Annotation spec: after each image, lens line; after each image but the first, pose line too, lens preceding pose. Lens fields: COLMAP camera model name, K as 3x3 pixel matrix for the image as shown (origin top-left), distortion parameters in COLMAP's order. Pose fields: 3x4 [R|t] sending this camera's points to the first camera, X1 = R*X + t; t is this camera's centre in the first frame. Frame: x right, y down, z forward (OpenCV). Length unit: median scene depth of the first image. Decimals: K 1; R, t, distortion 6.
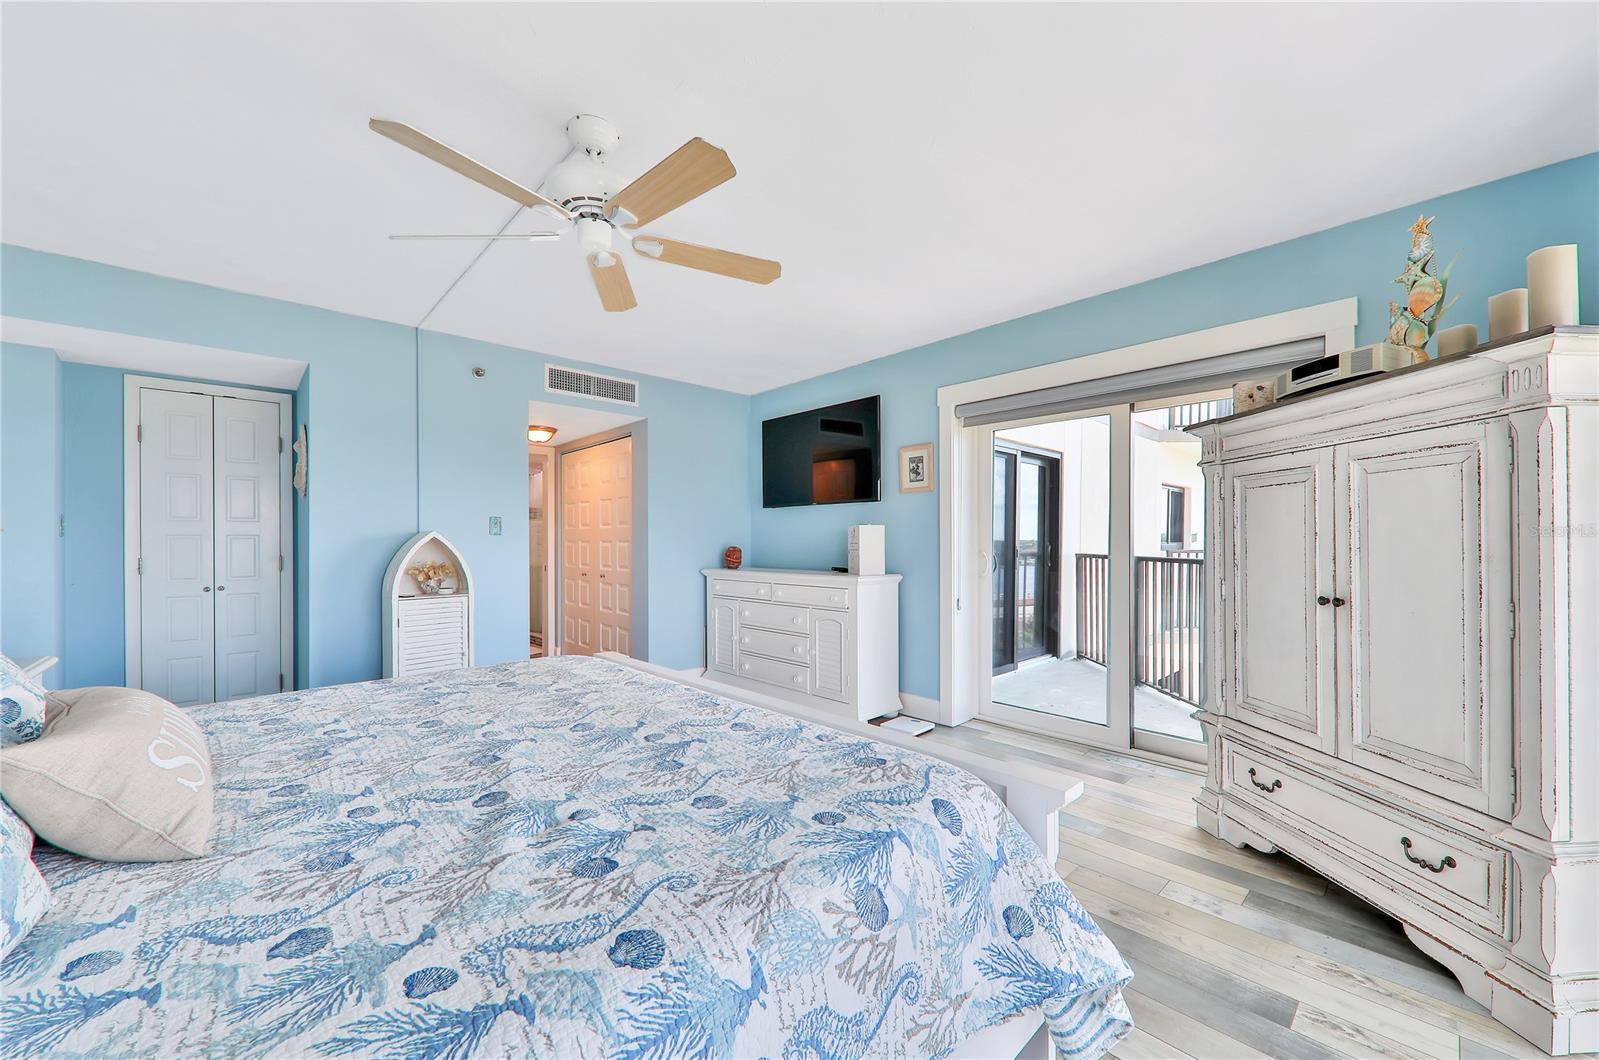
lens RADIAL K [[602.4, 0, 799.5], [0, 602.4, 530.0], [0, 0, 1]] dist [0.011566, -0.006576]
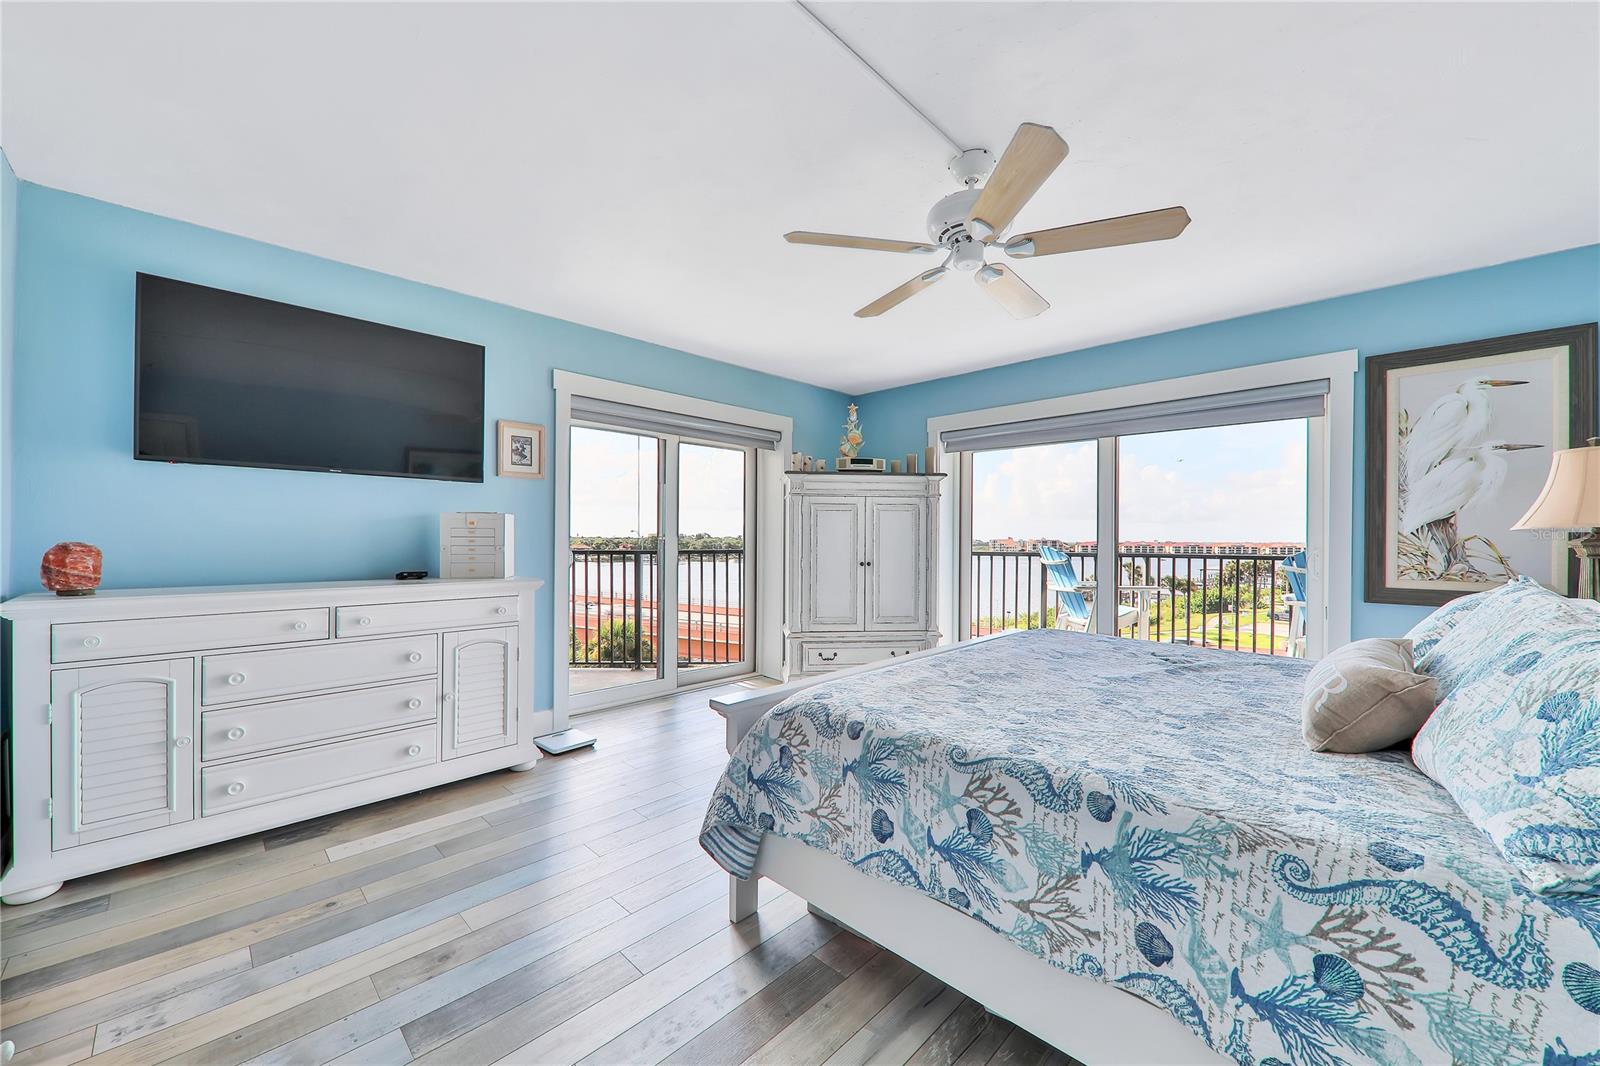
lens RADIAL K [[591.8, 0, 800.0], [0, 591.8, 535.0], [0, 0, 1]] dist [0.001342, 0.000108]
pose [[-0.022529, 0.006993, 0.999722, -0.775009], [-0.025960, 0.999634, -0.007577, 0.017341], [-0.999409, -0.026124, -0.022339, 0.733791]]
